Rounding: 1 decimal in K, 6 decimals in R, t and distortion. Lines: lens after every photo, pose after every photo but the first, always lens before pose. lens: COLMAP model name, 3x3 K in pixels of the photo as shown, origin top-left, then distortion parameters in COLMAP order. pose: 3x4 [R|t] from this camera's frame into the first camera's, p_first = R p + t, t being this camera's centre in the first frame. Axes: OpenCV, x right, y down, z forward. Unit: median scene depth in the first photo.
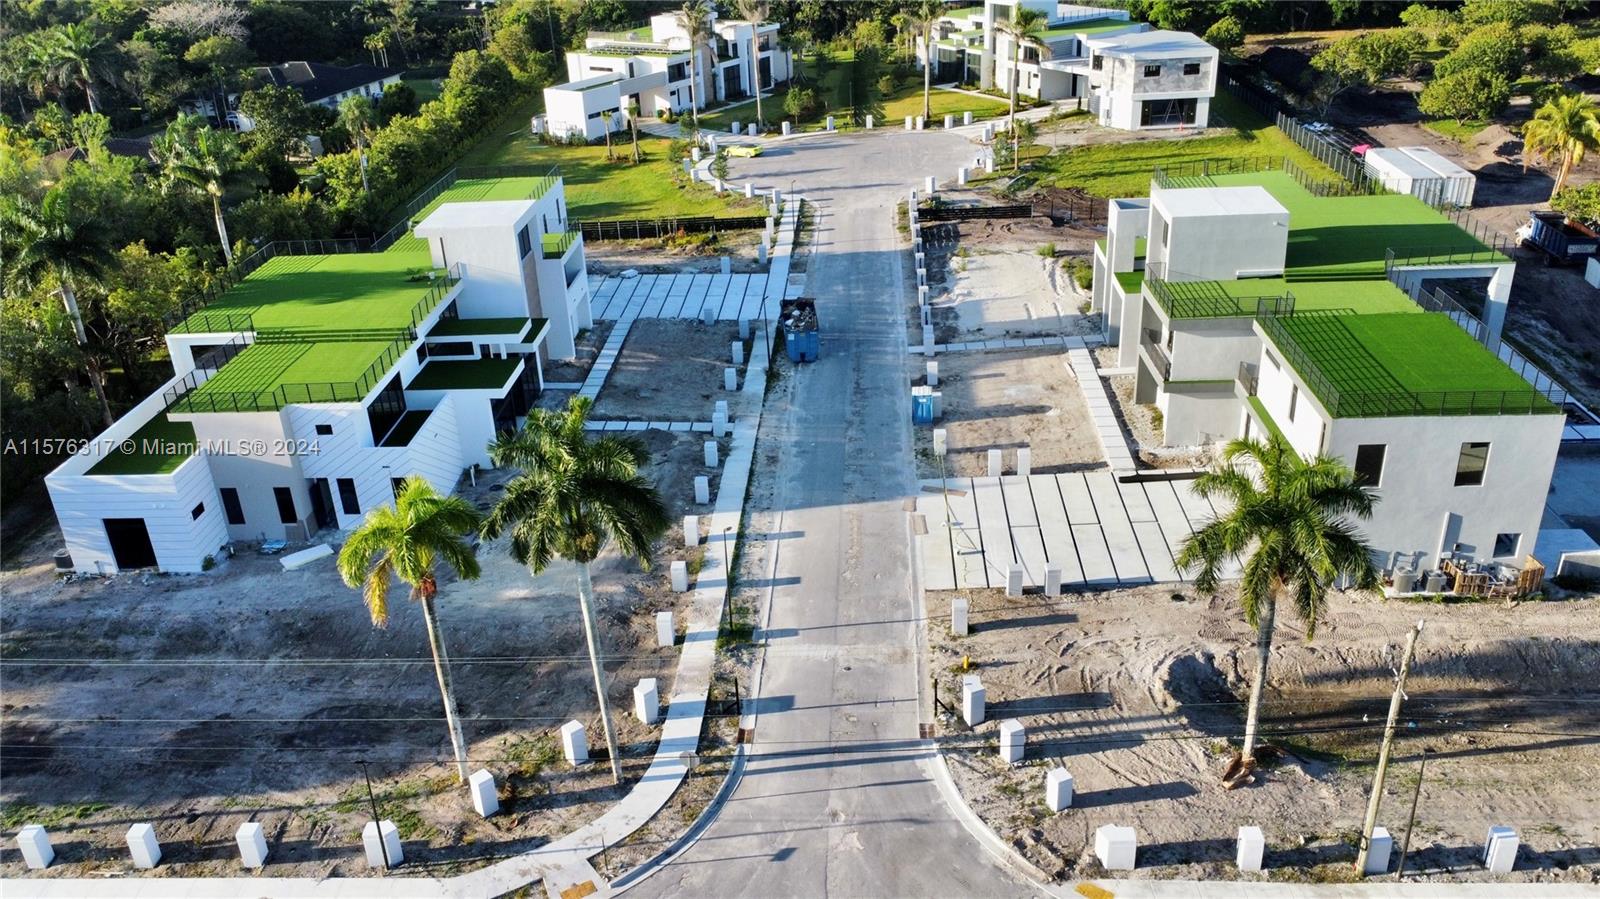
lens RADIAL K [[1263.9, 0, 757.1], [0, 1263.9, 464.8], [0, 0, 1]] dist [0.006066, -0.003518]
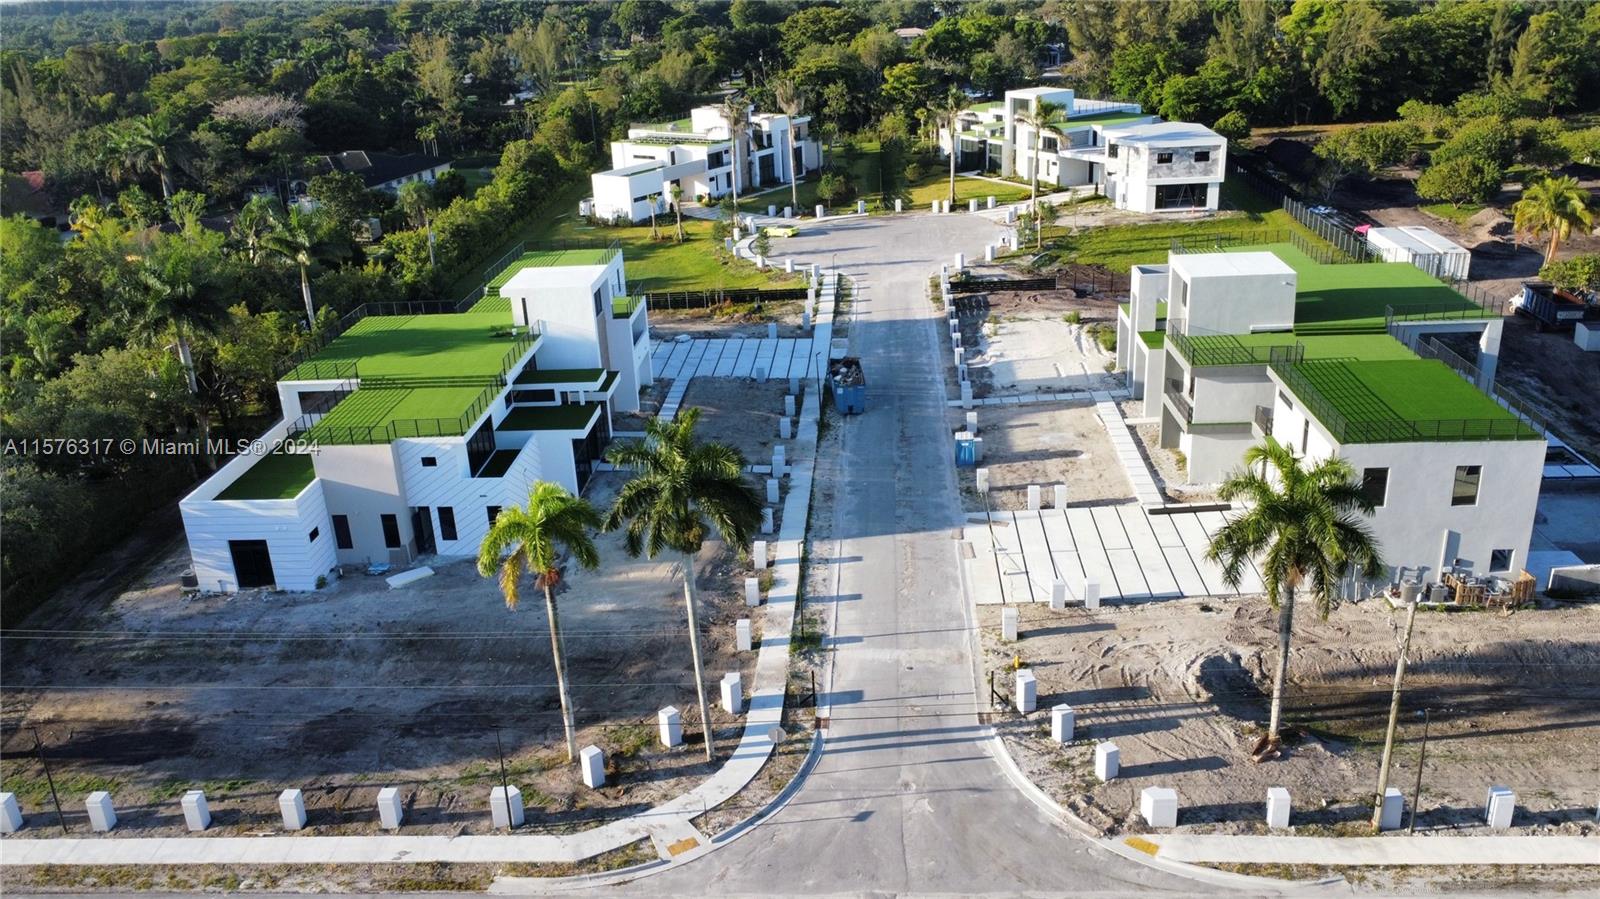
lens RADIAL K [[1270.5, 0, 763.9], [0, 1270.5, 450.4], [0, 0, 1]] dist [0.006050, -0.003183]
pose [[0.999985, 0.002852, -0.004781, -0.036363], [-0.003242, 0.996497, -0.083564, 0.044990], [0.004525, 0.083578, 0.996491, -0.089656]]
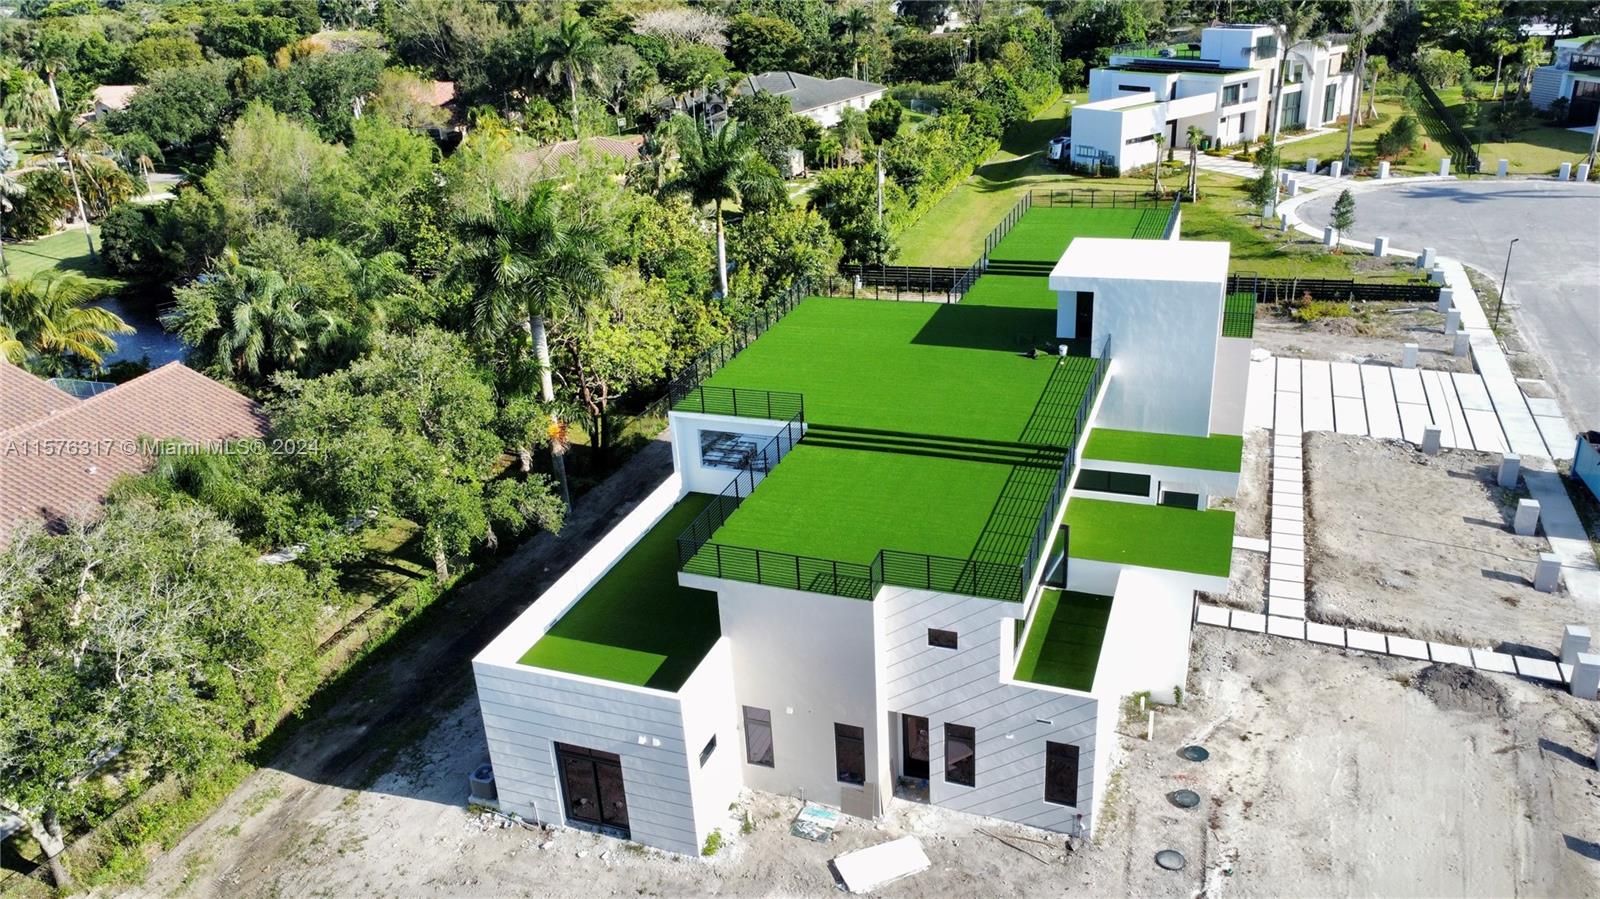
lens RADIAL K [[1198.4, 0, 790.5], [0, 1198.4, 455.5], [0, 0, 1]] dist [0.004791, -0.004960]
pose [[0.959814, 0.116644, -0.255246, -0.234556], [-0.123617, 0.992265, -0.011393, -0.076015], [0.251943, 0.042488, 0.966809, 0.400323]]
